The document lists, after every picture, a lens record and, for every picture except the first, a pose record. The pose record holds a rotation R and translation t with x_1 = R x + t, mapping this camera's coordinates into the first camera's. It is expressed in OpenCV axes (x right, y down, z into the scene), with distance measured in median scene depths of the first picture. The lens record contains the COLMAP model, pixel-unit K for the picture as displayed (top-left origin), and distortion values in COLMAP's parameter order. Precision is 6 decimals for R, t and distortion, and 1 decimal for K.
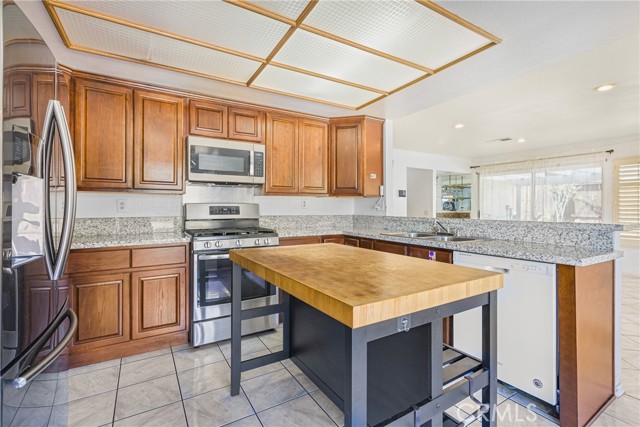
lens RADIAL K [[298.2, 0, 326.0], [0, 298.2, 207.4], [0, 0, 1]] dist [0.000780, 0.000215]
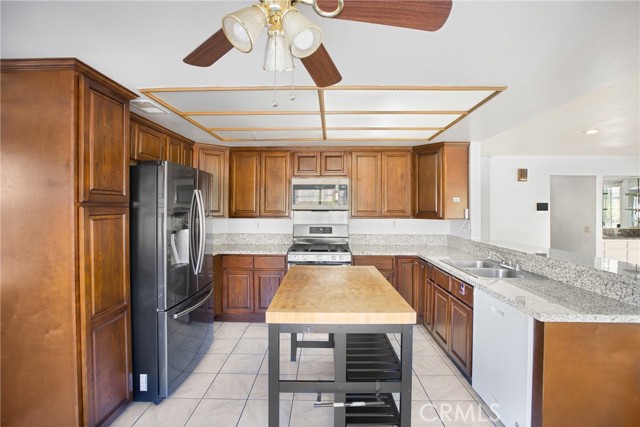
lens RADIAL K [[300.8, 0, 320.0], [0, 300.8, 213.5], [0, 0, 1]] dist [-0.026936, 0.000858]
pose [[0.846784, 0.014699, -0.531734, 0.375181], [-0.004482, 0.999780, 0.020500, -0.093820], [0.531918, -0.014976, 0.846664, -0.124175]]
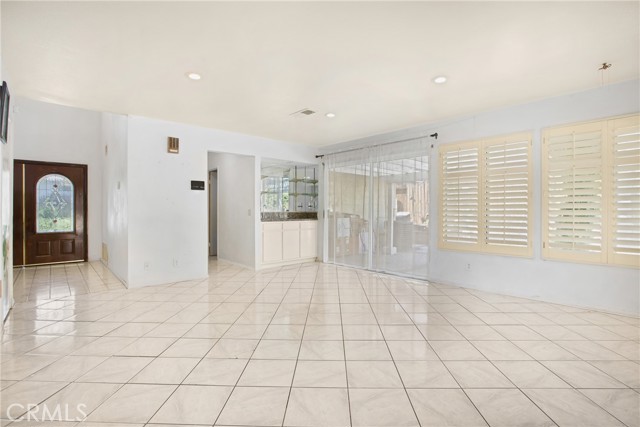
lens RADIAL K [[323.9, 0, 329.6], [0, 323.9, 211.2], [0, 0, 1]] dist [0.000814, 0.000087]
pose [[0.973304, -0.003223, 0.229499, 0.867604], [0.003141, 0.999995, 0.000723, 0.038121], [-0.229500, 0.000018, 0.973309, 0.365677]]
